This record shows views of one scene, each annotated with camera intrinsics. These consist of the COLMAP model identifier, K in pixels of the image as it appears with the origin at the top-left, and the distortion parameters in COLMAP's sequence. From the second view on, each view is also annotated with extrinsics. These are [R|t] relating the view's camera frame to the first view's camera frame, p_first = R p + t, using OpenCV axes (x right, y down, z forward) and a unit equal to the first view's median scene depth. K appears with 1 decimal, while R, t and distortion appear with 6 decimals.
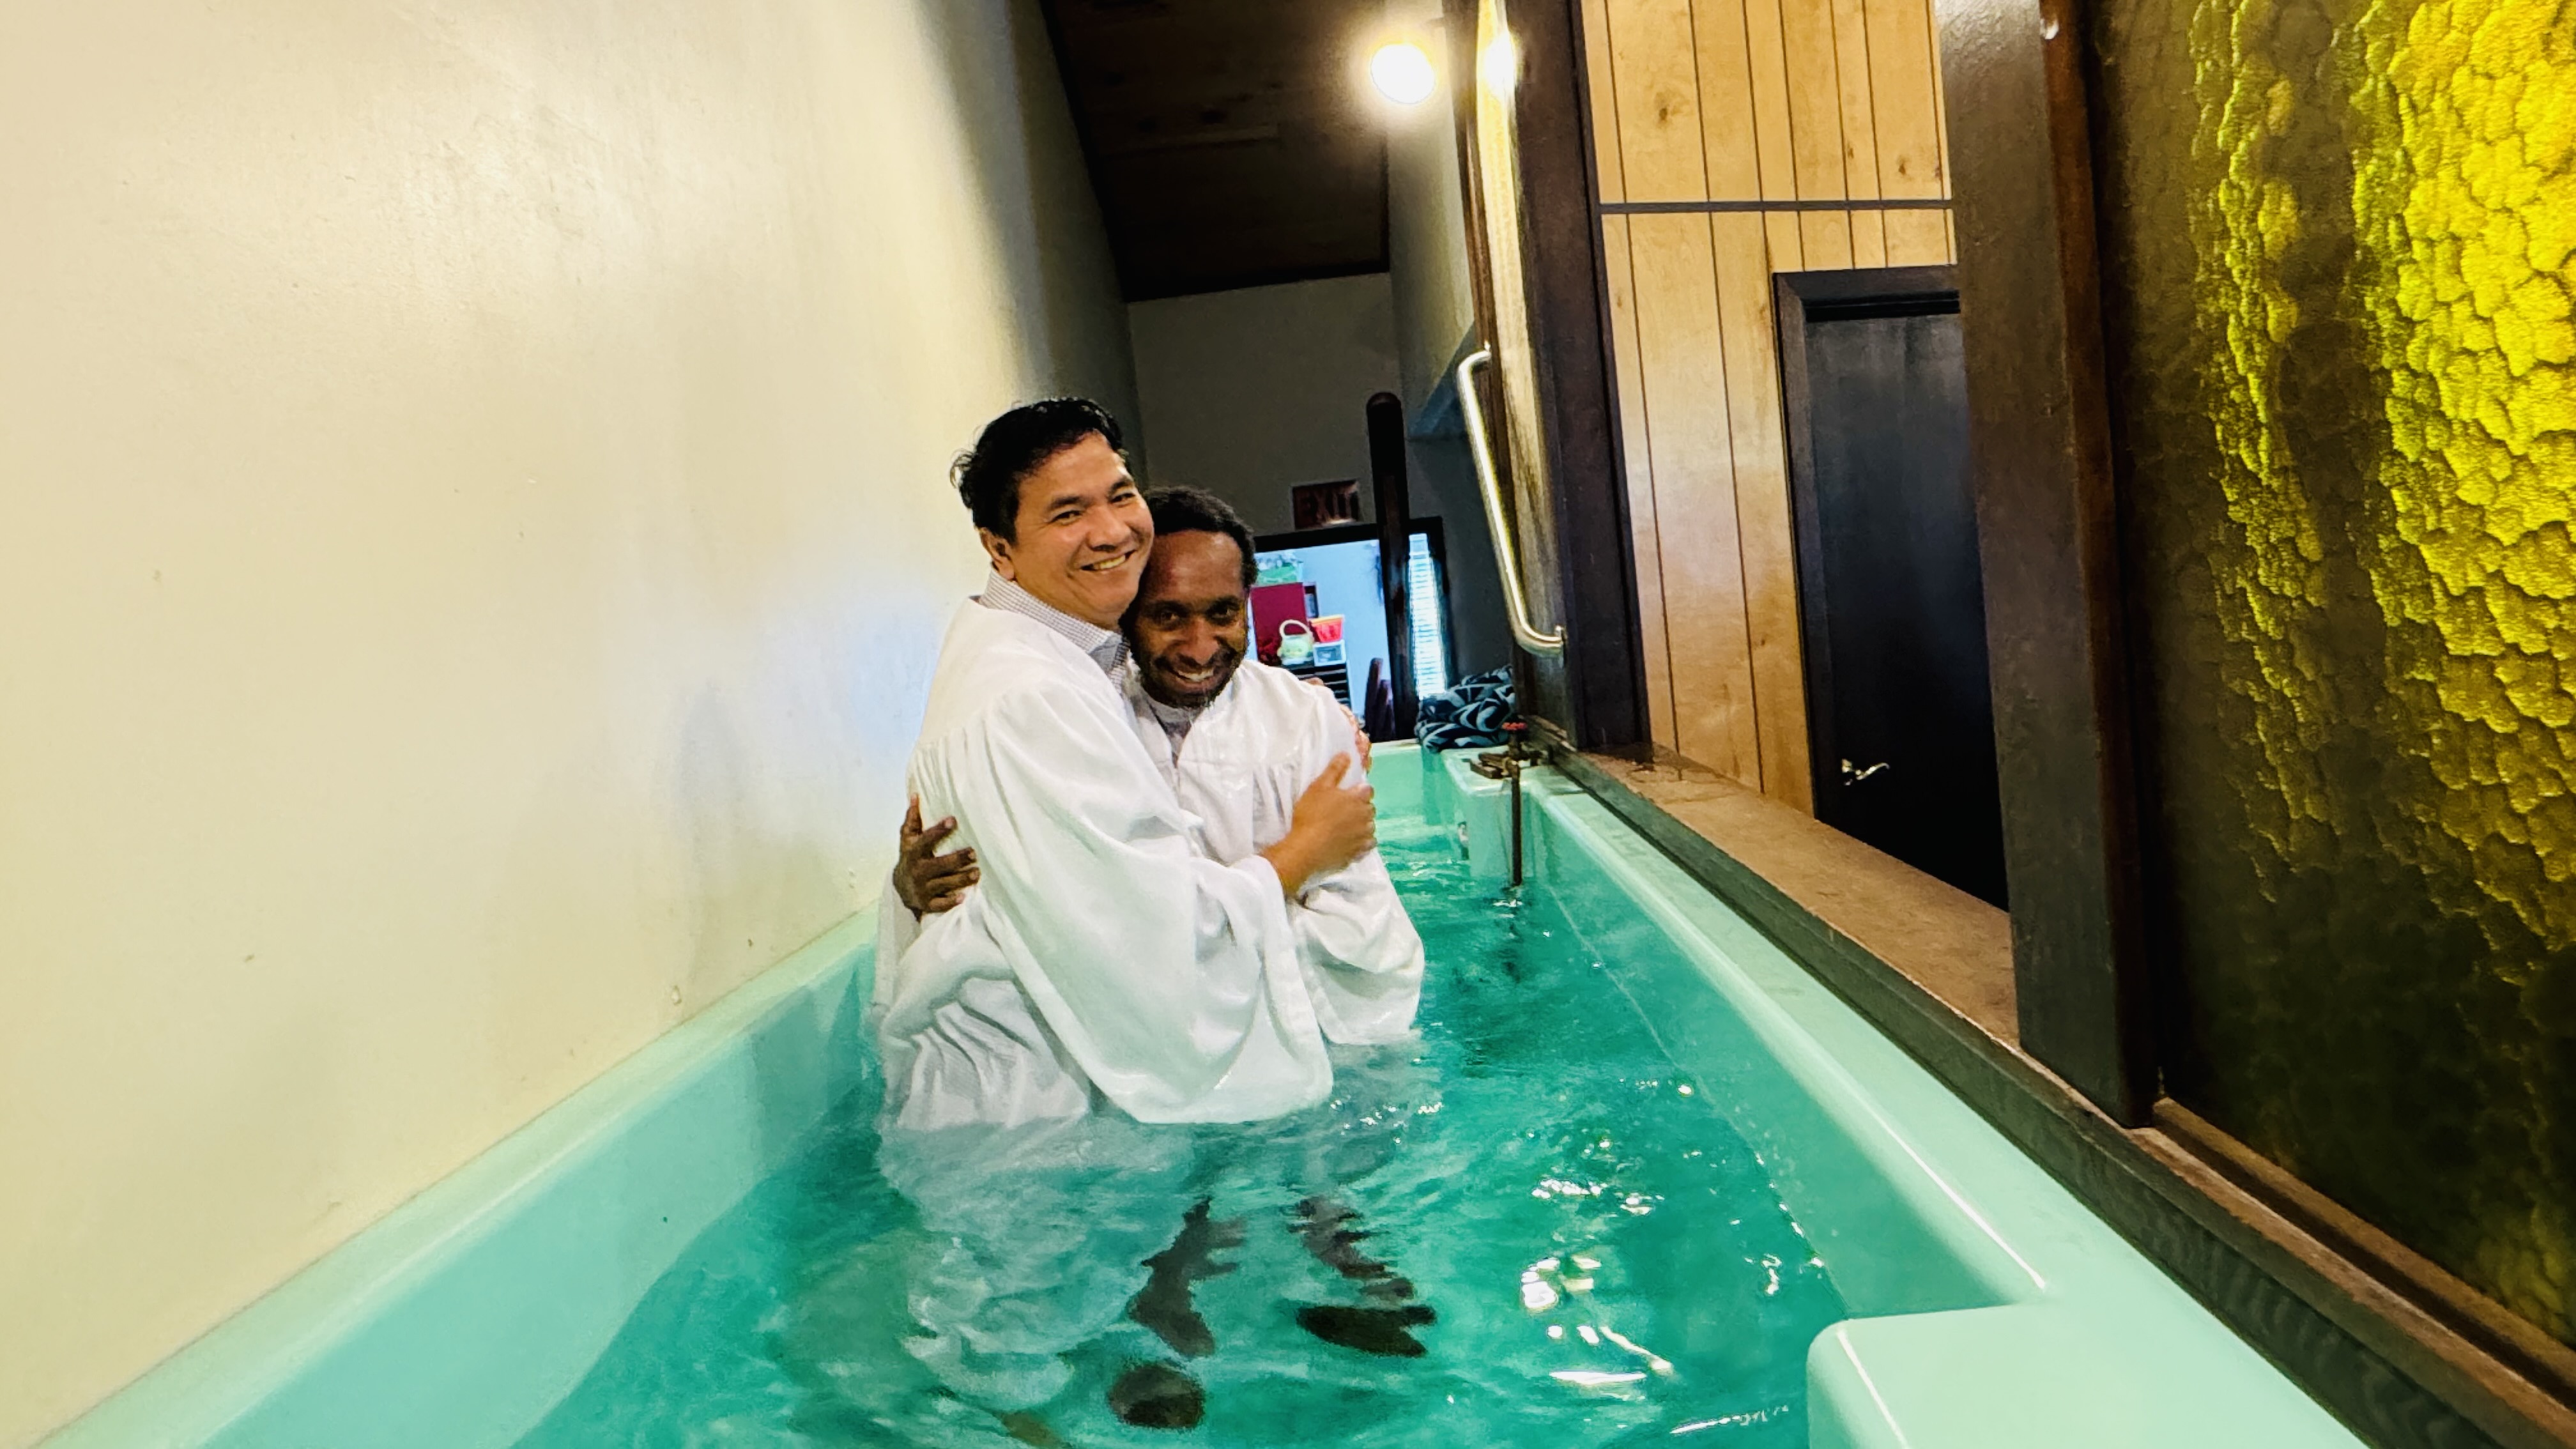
lens RADIAL K [[1560.6, 0, 1295.3], [0, 1560.6, 727.6], [0, 0, 1]] dist [0.001166, -0.001367]
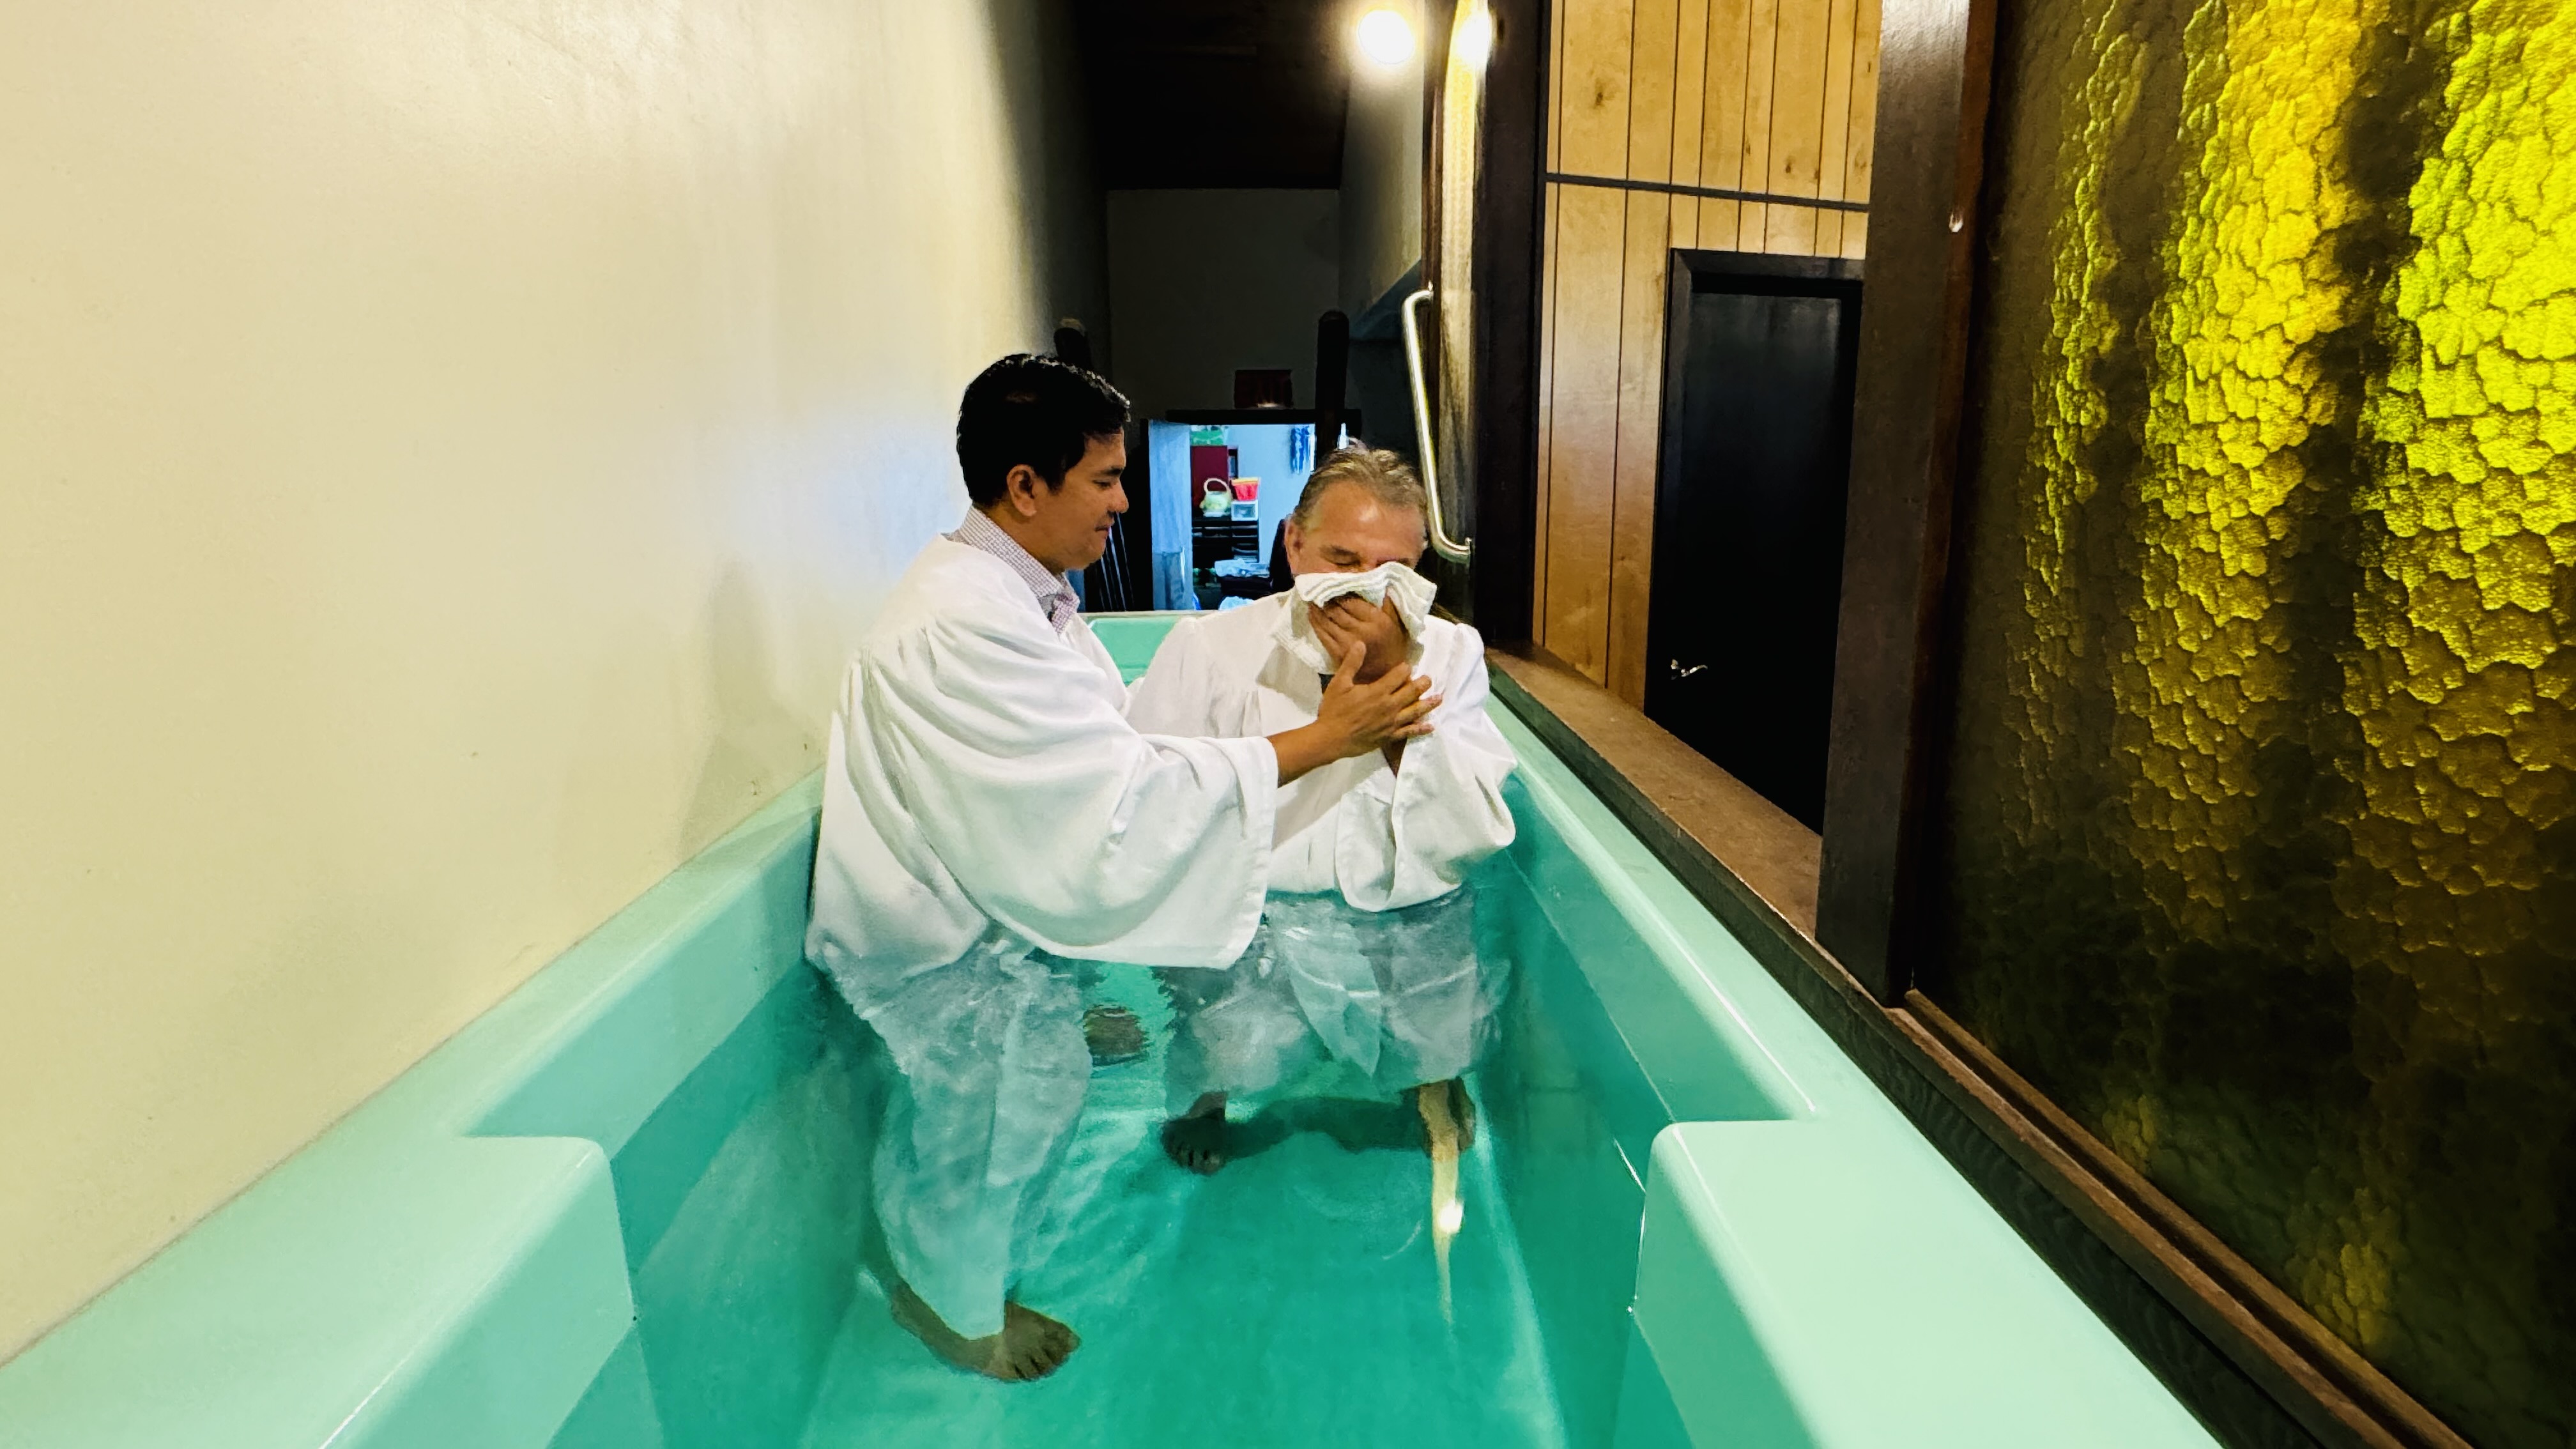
lens RADIAL K [[1326.3, 0, 1296.4], [0, 1326.3, 735.5], [0, 0, 1]] dist [-0.002670, 0.001440]
pose [[0.992740, 0.091681, 0.077860, -0.091955], [-0.100398, 0.988089, 0.116618, -0.058186], [-0.066241, -0.123588, 0.990120, -0.106996]]
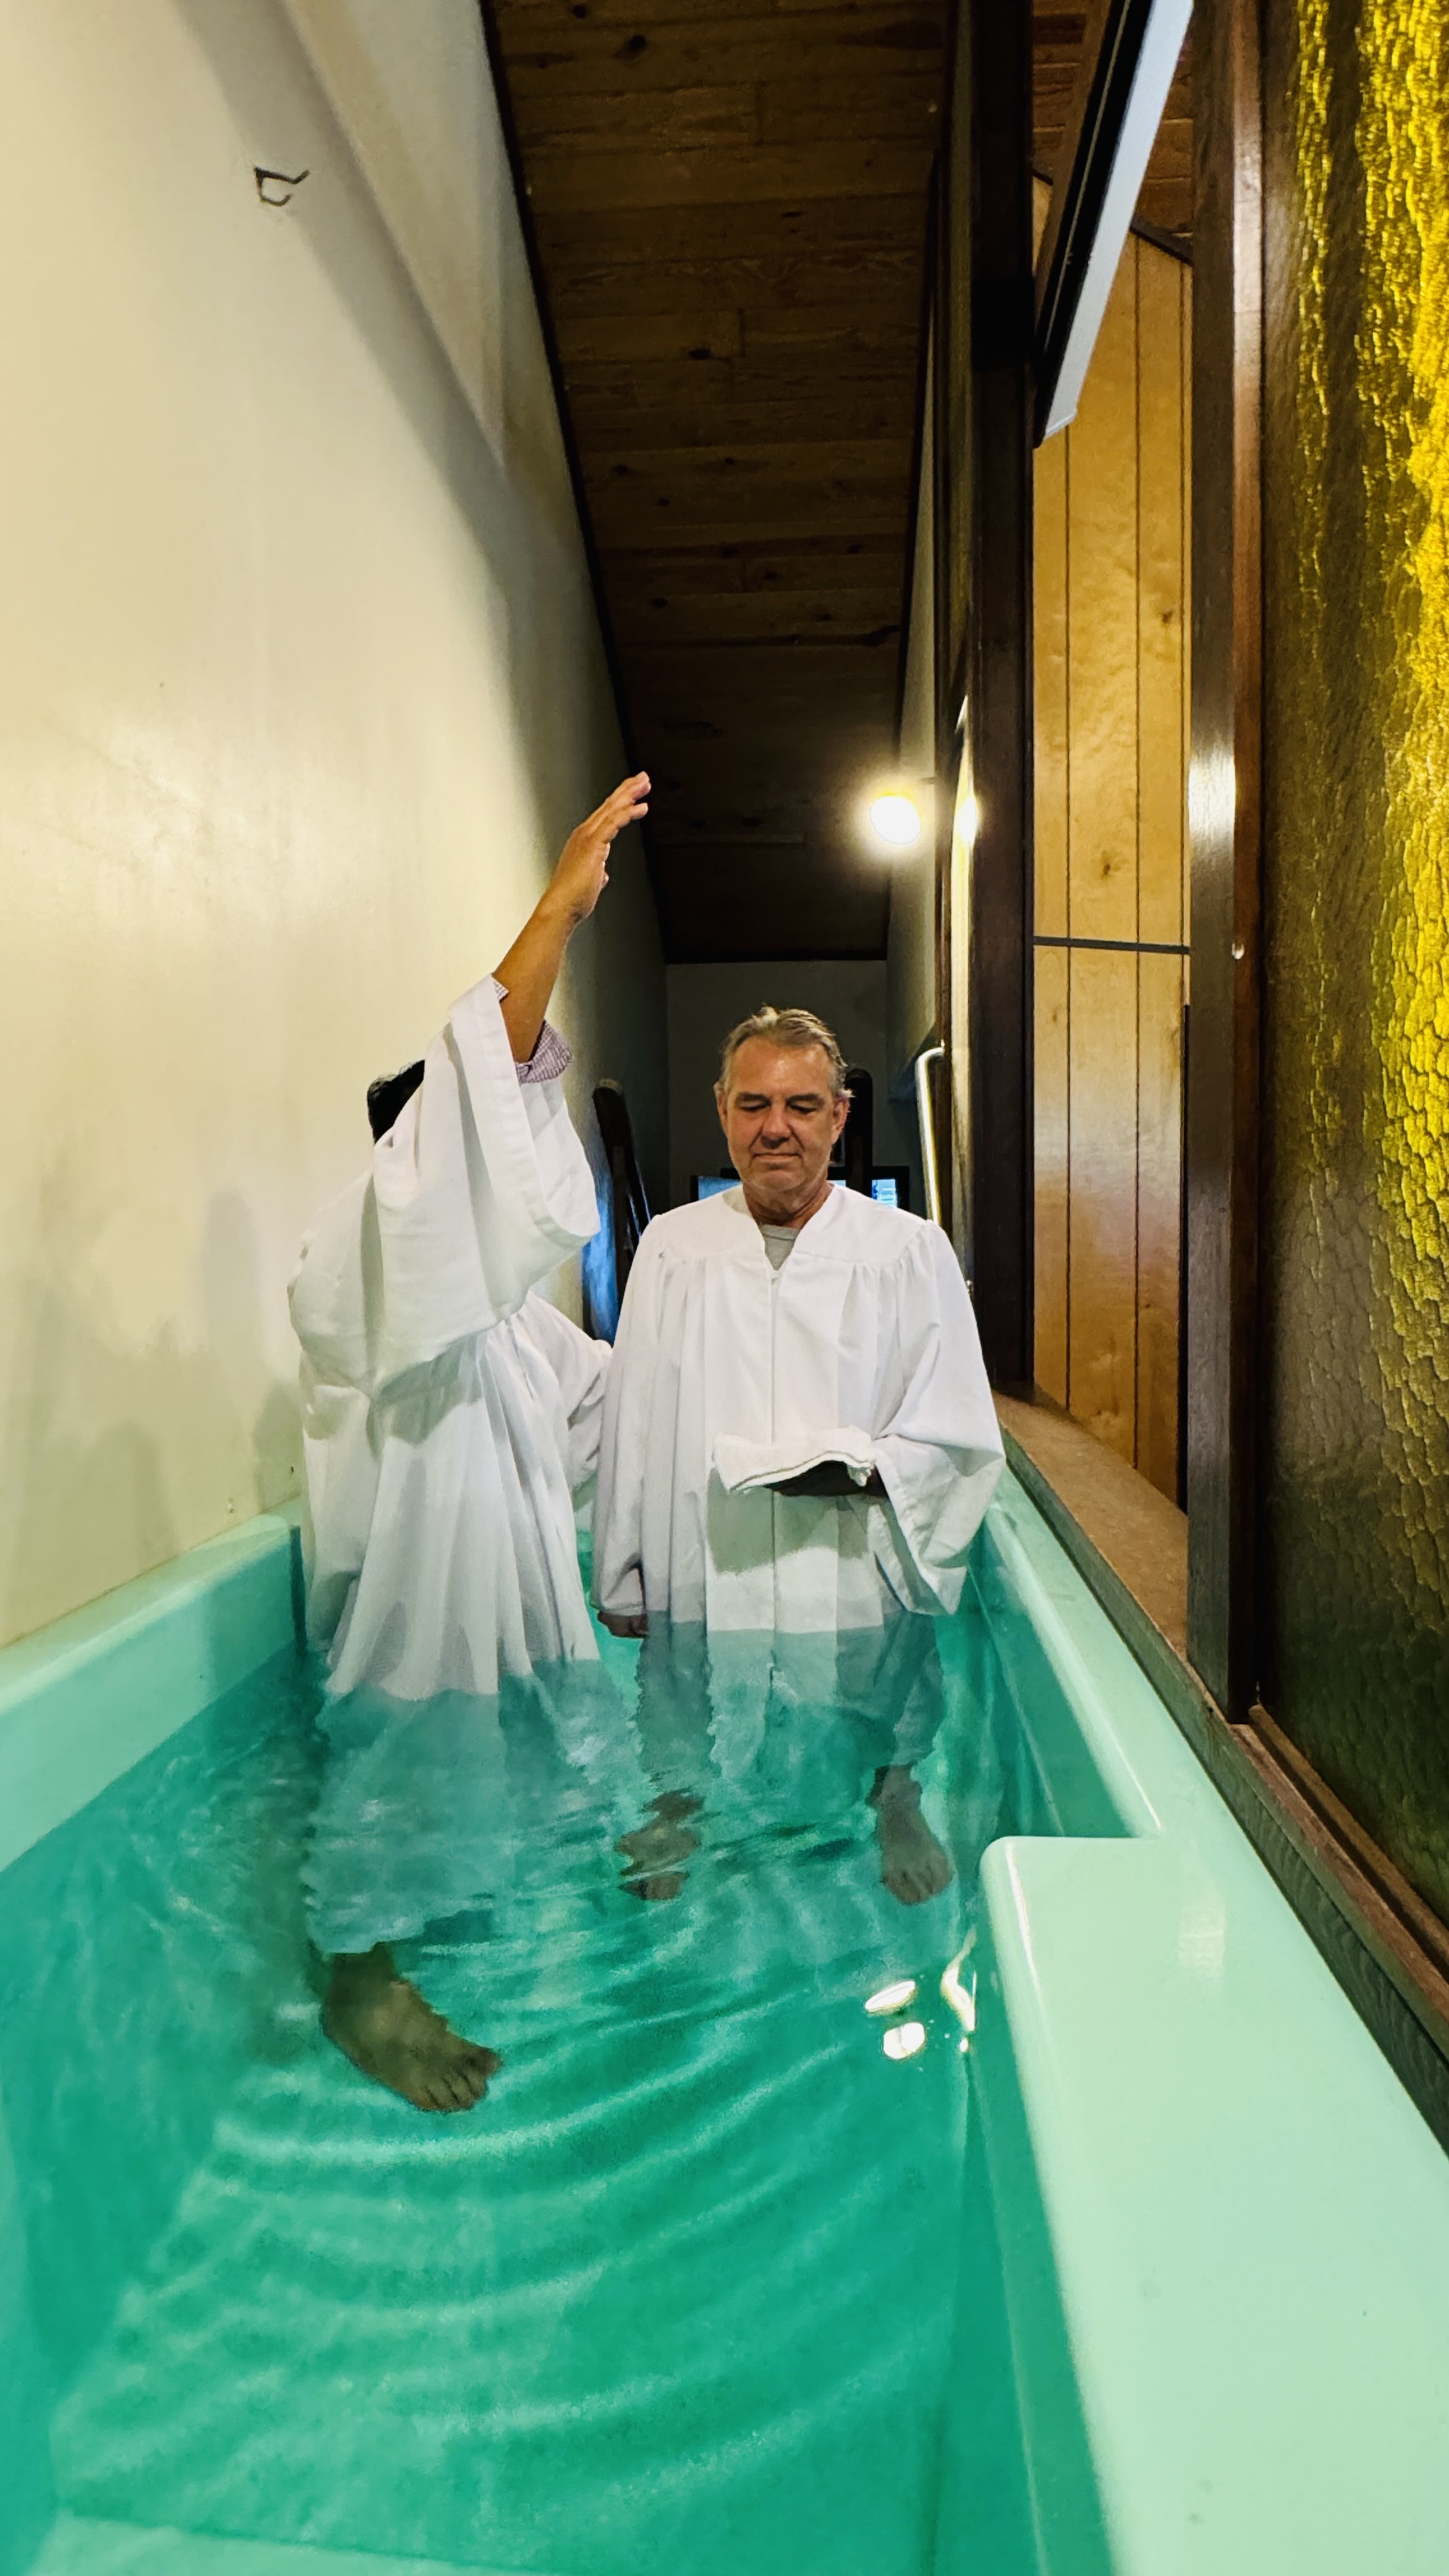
lens RADIAL K [[1326.3, 0, 745.9], [0, 1326.3, 1293.0], [0, 0, 1]] dist [-0.002670, 0.001440]
pose [[0.994076, 0.105465, -0.026257, 0.065773], [-0.106041, 0.994128, -0.021584, -0.040809], [0.023827, 0.024241, 0.999422, -0.154370]]
